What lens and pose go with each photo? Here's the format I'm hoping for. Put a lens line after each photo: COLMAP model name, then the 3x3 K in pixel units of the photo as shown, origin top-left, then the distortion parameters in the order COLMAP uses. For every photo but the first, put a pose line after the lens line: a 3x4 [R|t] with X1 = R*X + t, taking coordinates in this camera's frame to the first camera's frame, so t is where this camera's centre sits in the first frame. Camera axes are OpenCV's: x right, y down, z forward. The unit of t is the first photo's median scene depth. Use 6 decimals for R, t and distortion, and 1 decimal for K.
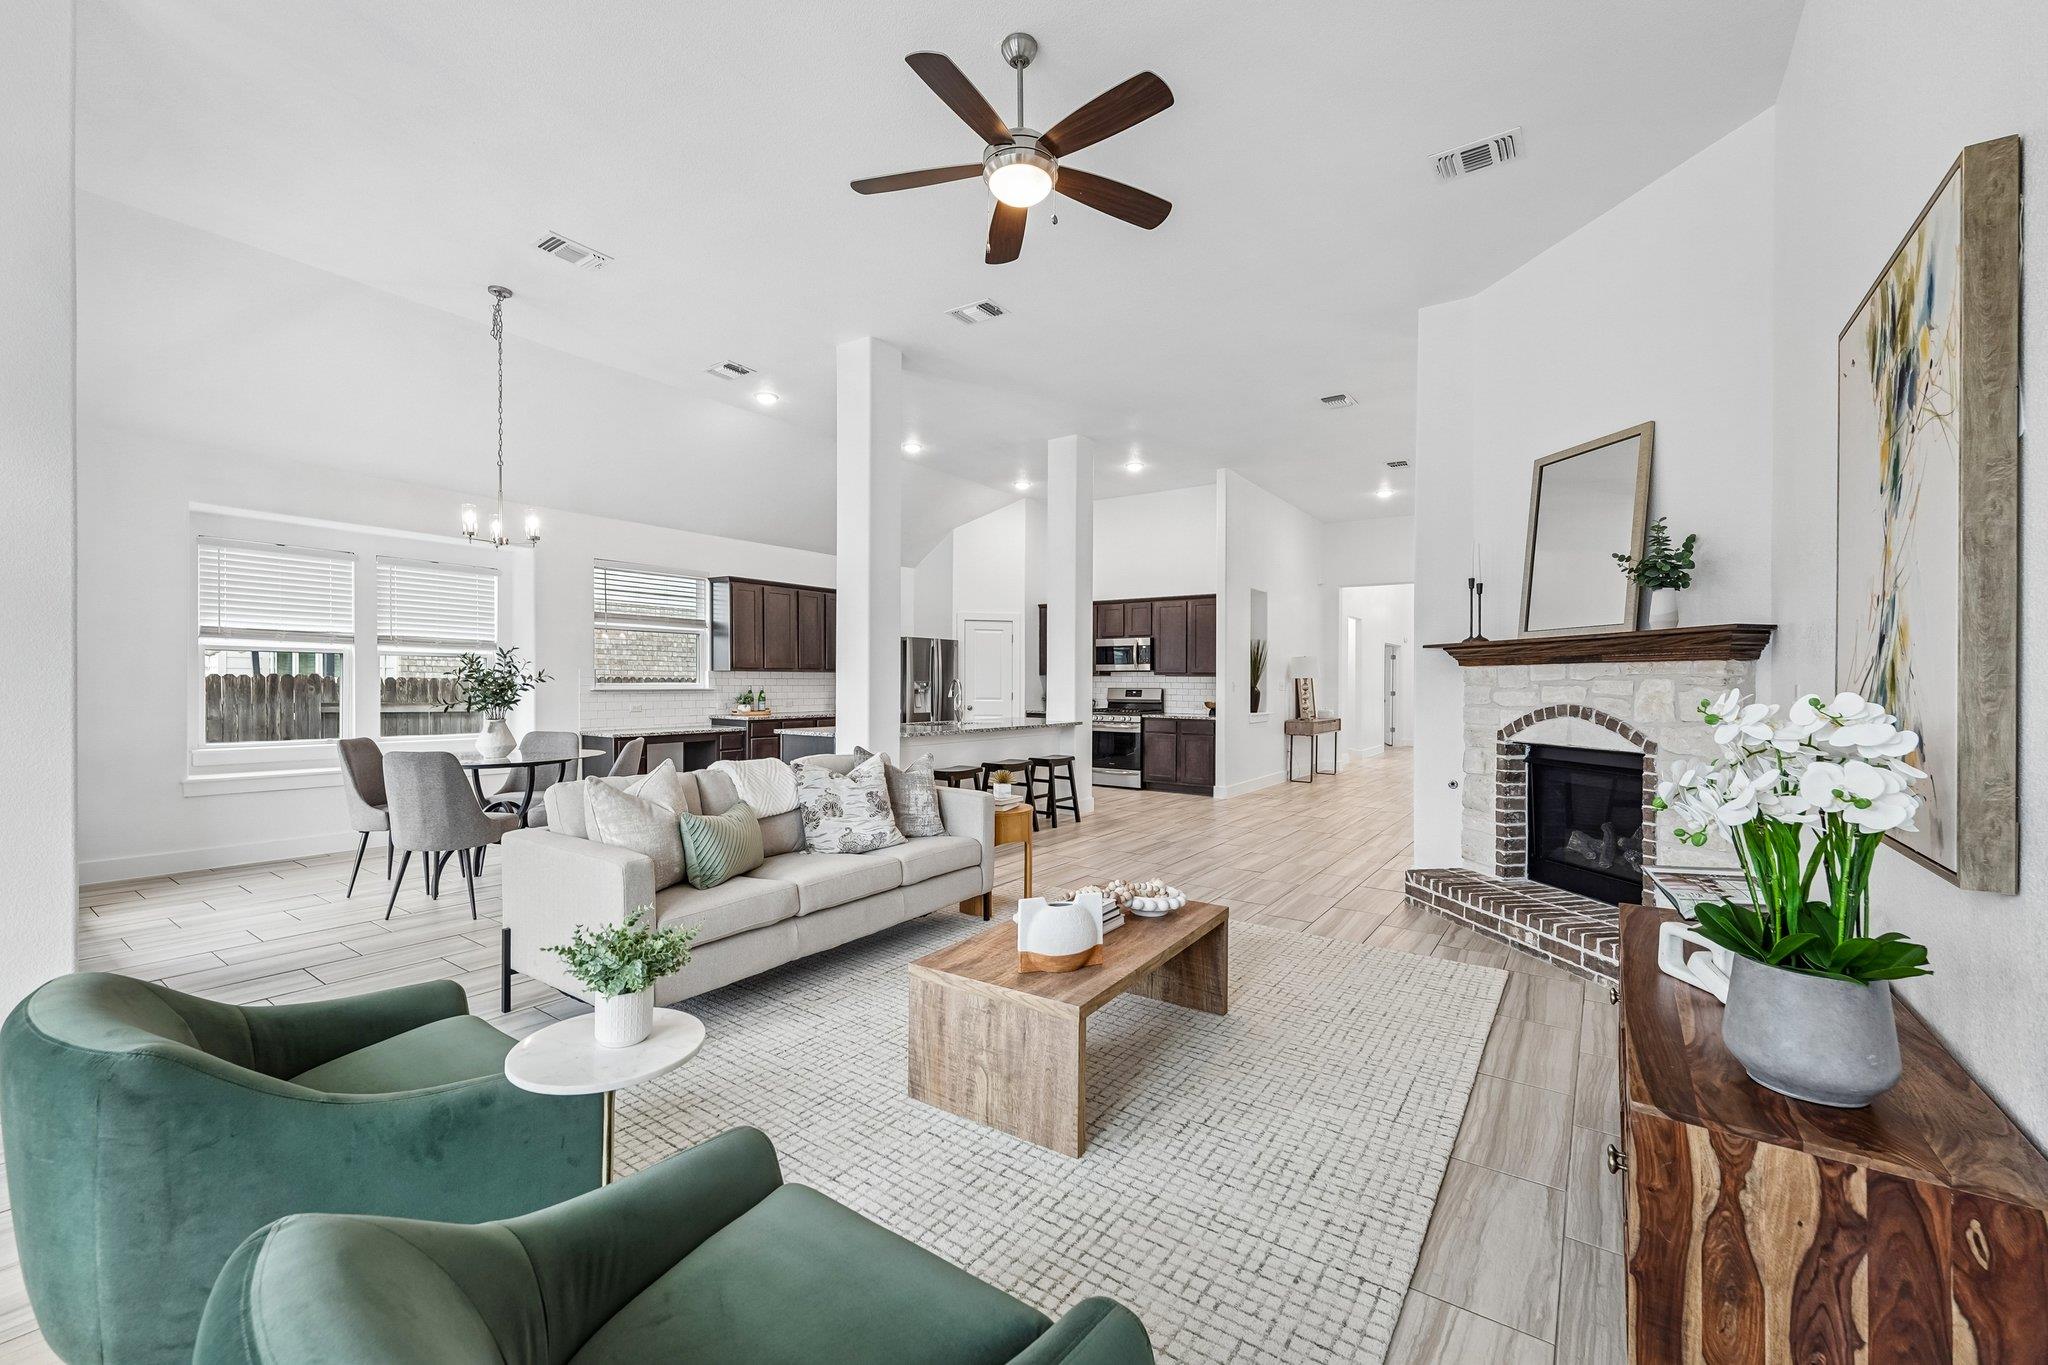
lens RADIAL K [[837.1, 0, 1025.3], [0, 837.1, 682.7], [0, 0, 1]] dist [-0.006539, -0.000147]
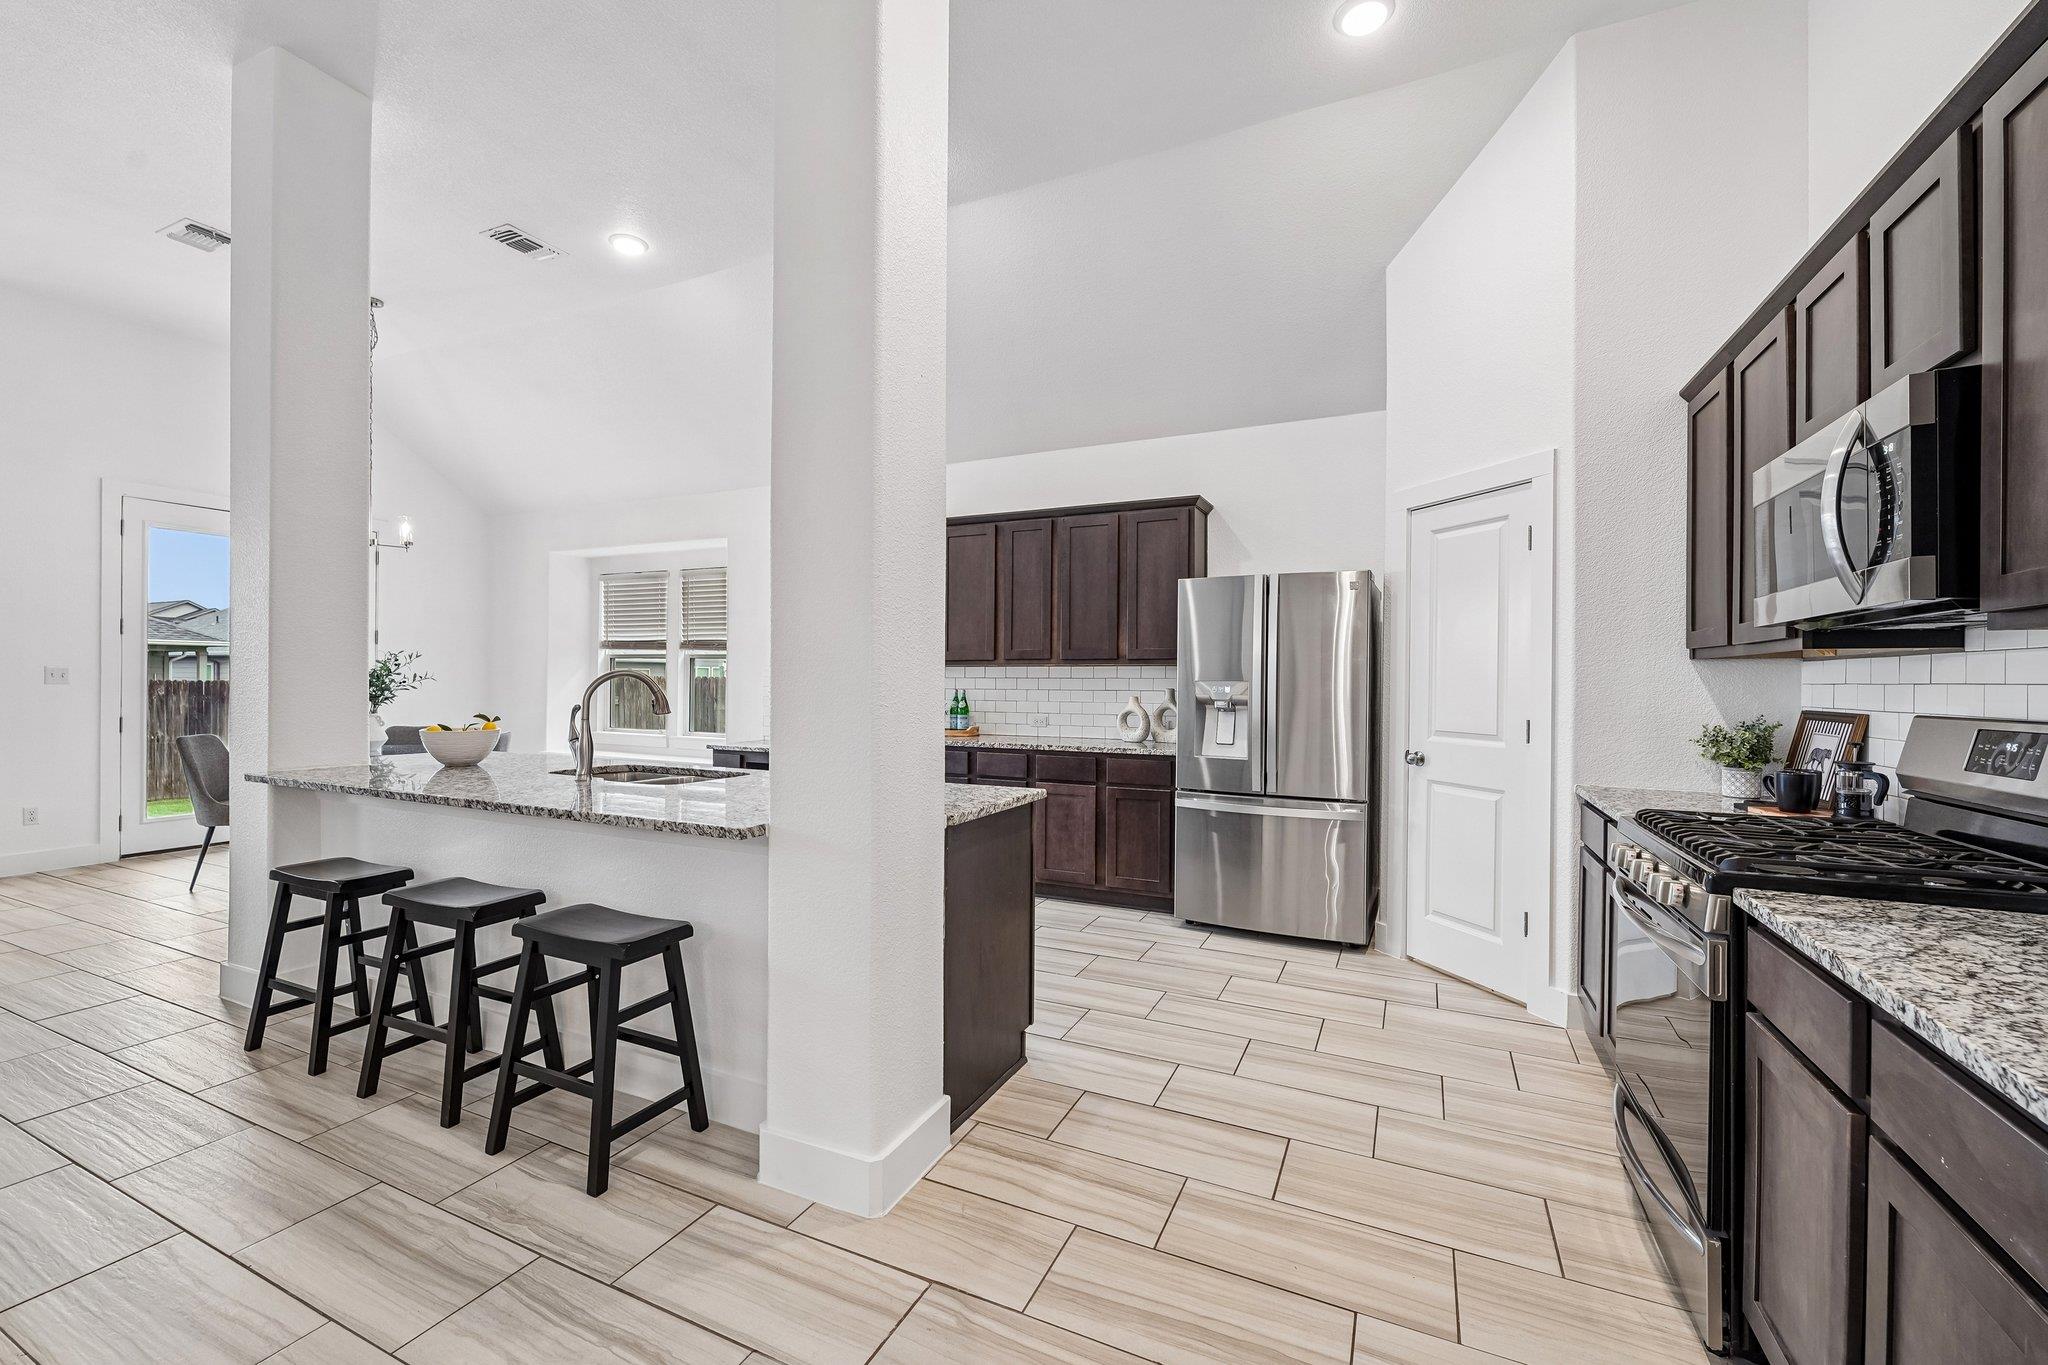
lens RADIAL K [[837.1, 0, 1022.7], [0, 837.1, 686.5], [0, 0, 1]] dist [-0.006539, -0.000147]
pose [[0.165244, 0.000804, -0.986252, 0.296175], [-0.006815, 0.999977, -0.000327, 0.001467], [0.986229, 0.006776, 0.165246, 0.920979]]
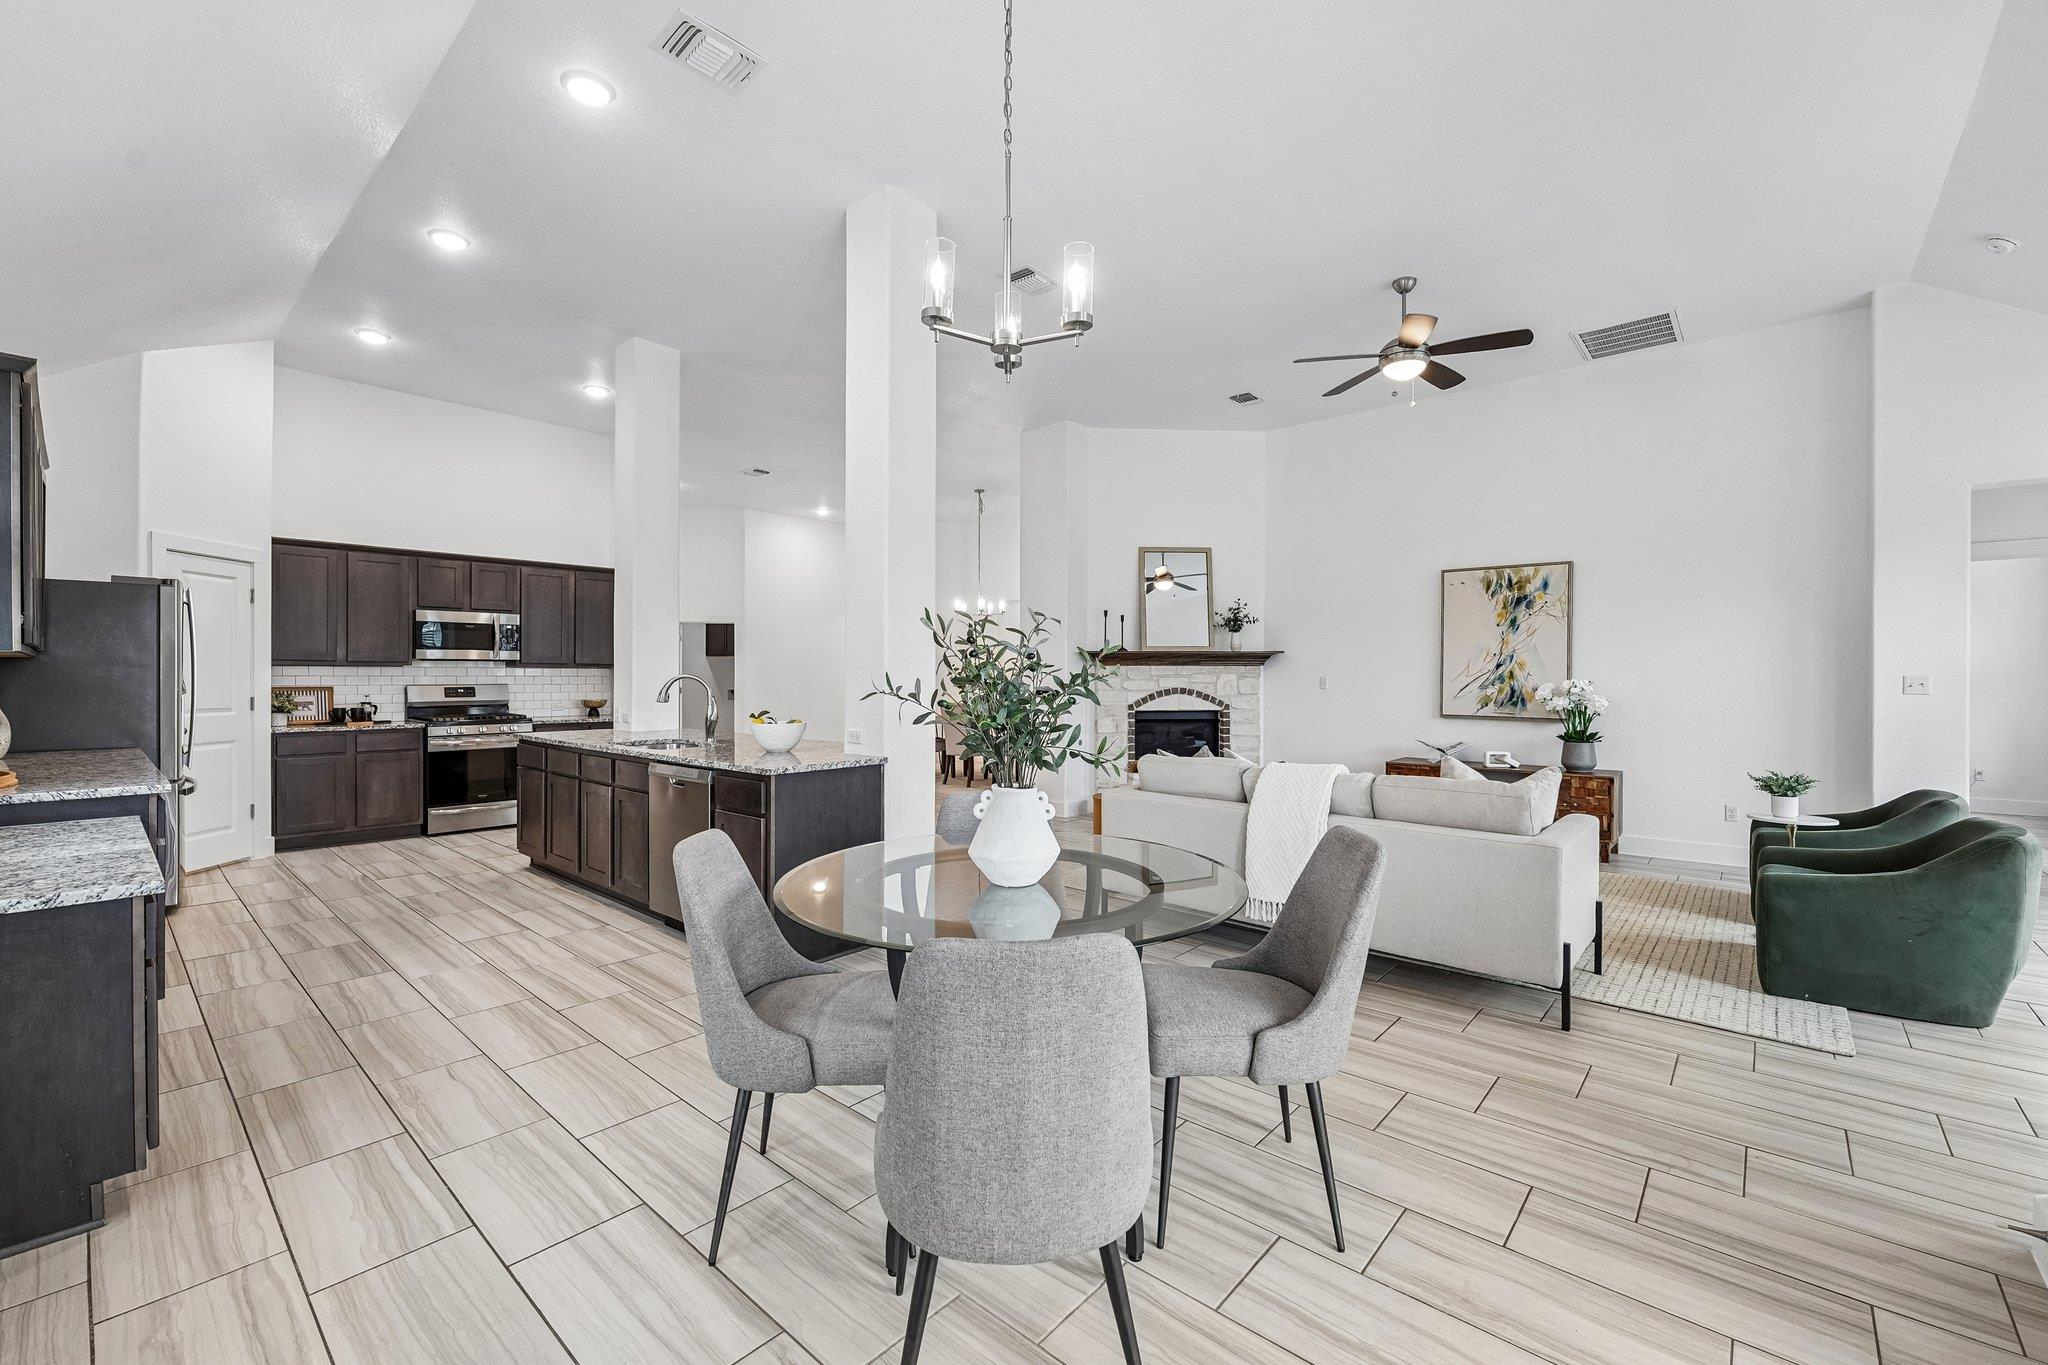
lens RADIAL K [[837.1, 0, 1017.4], [0, 837.1, 676.6], [0, 0, 1]] dist [-0.006539, -0.000147]
pose [[0.112283, -0.009232, 0.993633, -0.584106], [0.000028, 0.999957, 0.009288, -0.007406], [-0.993676, -0.001015, 0.112279, 0.543033]]
